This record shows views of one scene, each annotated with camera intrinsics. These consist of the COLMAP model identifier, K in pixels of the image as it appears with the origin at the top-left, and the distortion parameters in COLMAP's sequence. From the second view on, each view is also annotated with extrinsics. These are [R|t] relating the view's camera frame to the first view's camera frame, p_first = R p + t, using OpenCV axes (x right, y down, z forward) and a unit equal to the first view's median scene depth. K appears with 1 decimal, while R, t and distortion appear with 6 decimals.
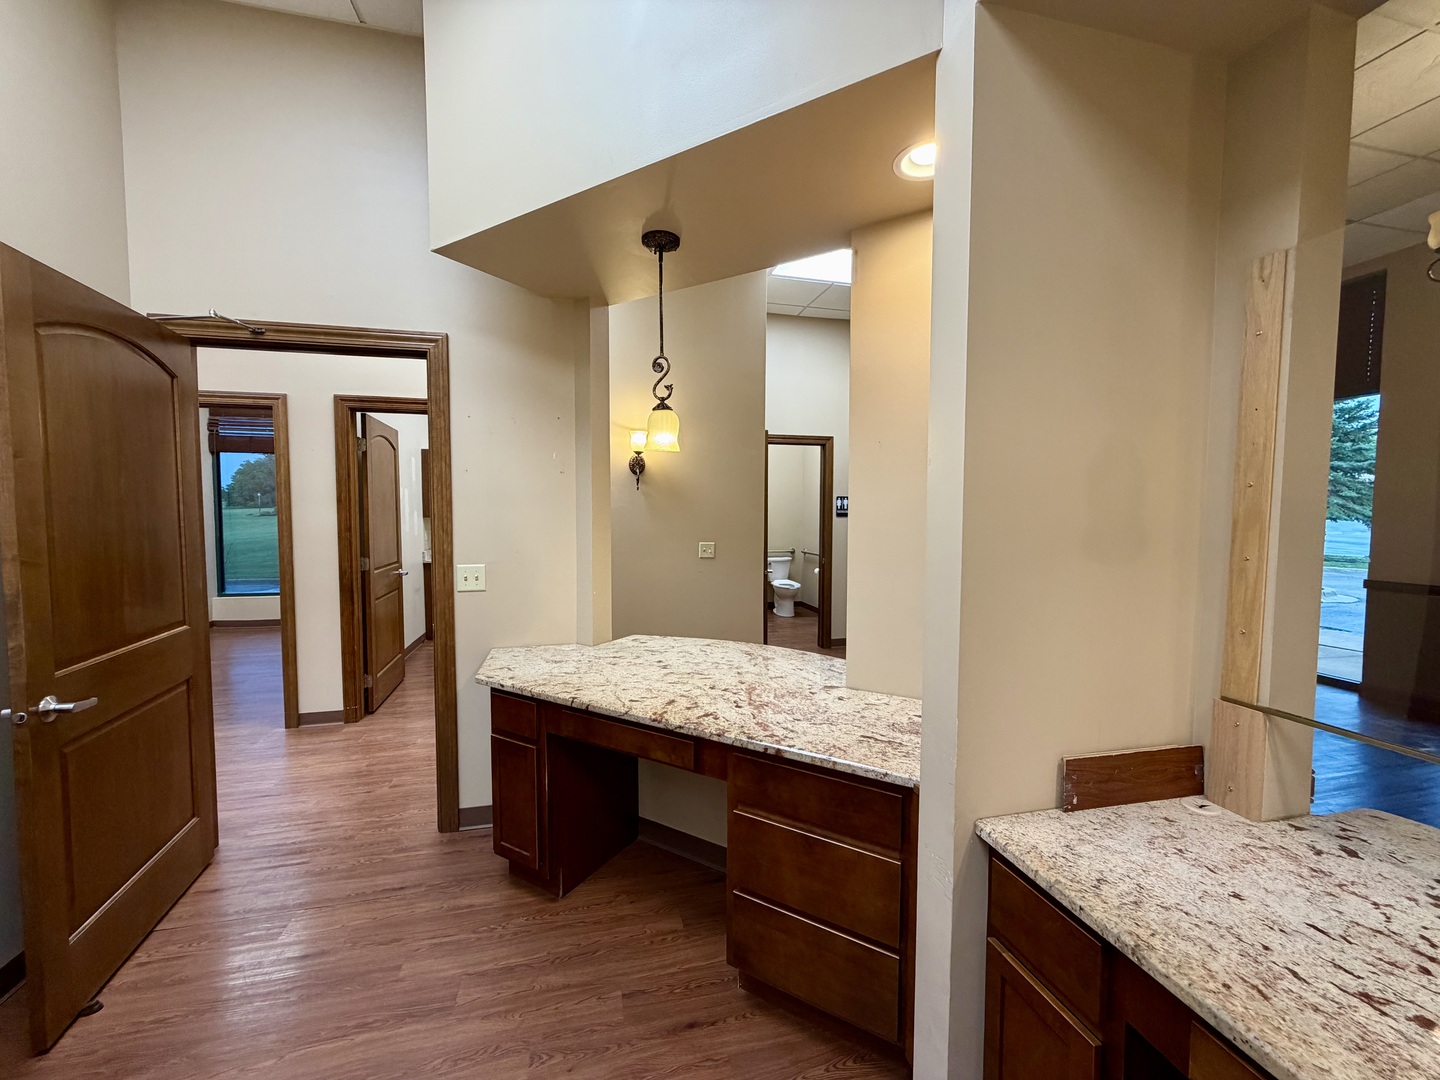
lens RADIAL K [[571.3, 0, 718.8], [0, 571.3, 543.0], [0, 0, 1]] dist [0.001270, -0.000960]
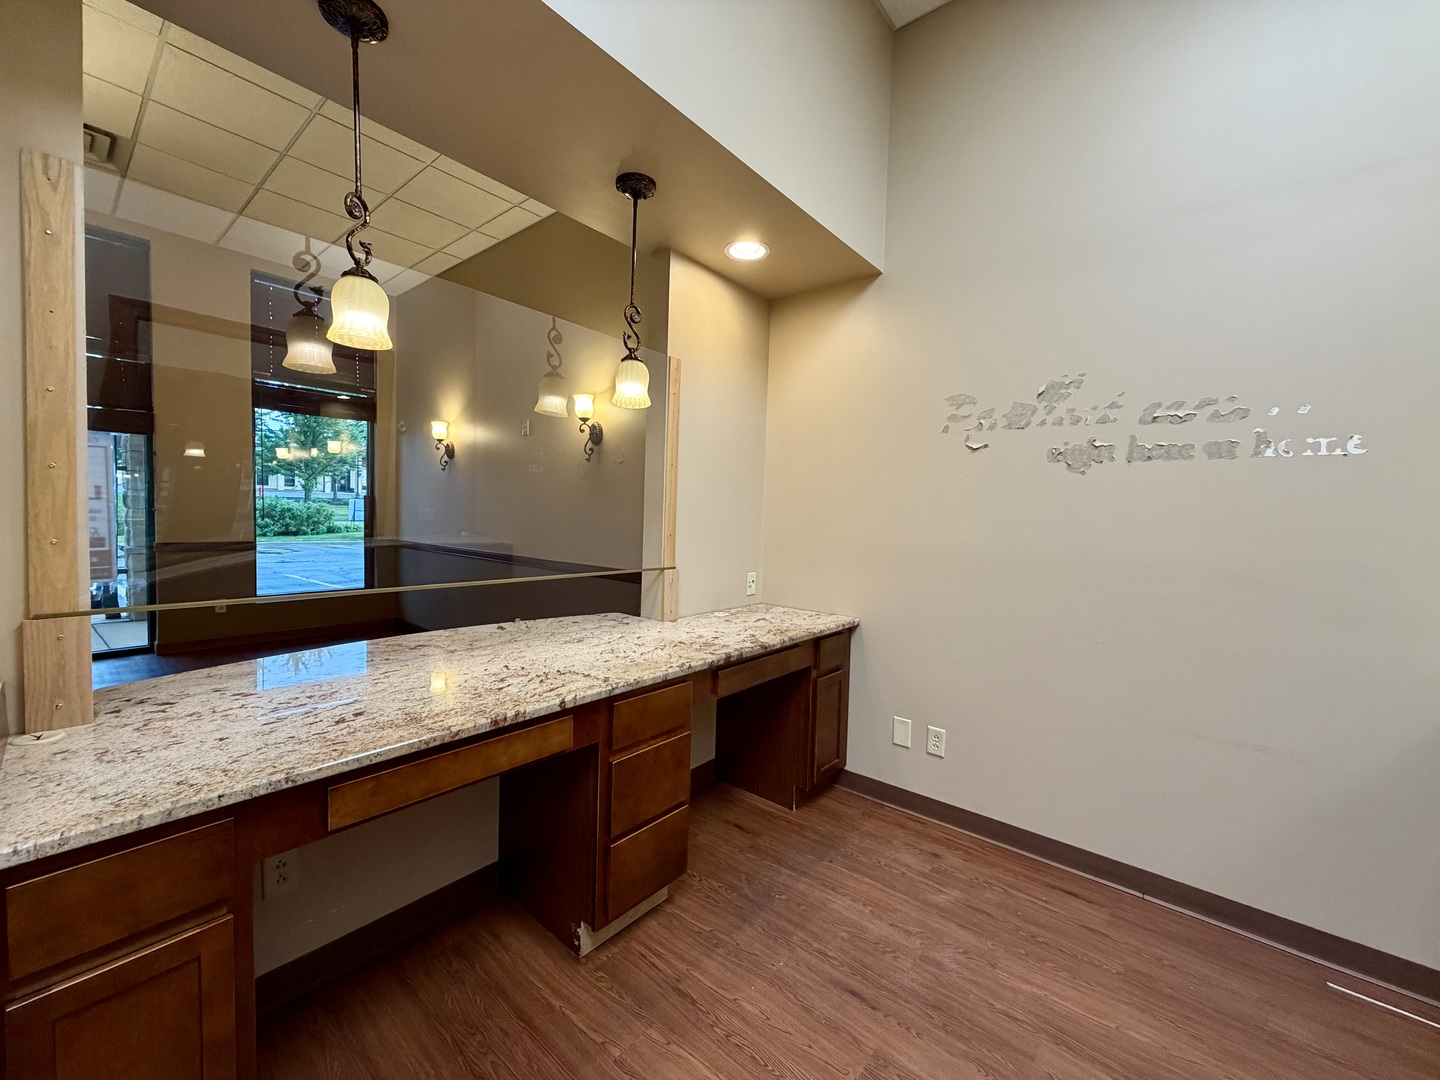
lens RADIAL K [[571.3, 0, 716.1], [0, 571.3, 540.3], [0, 0, 1]] dist [0.001270, -0.000960]
pose [[-0.596776, -0.057814, 0.800322, -0.671373], [0.014147, 0.996488, 0.082533, 0.116398], [-0.802283, 0.060576, -0.593862, 0.869194]]
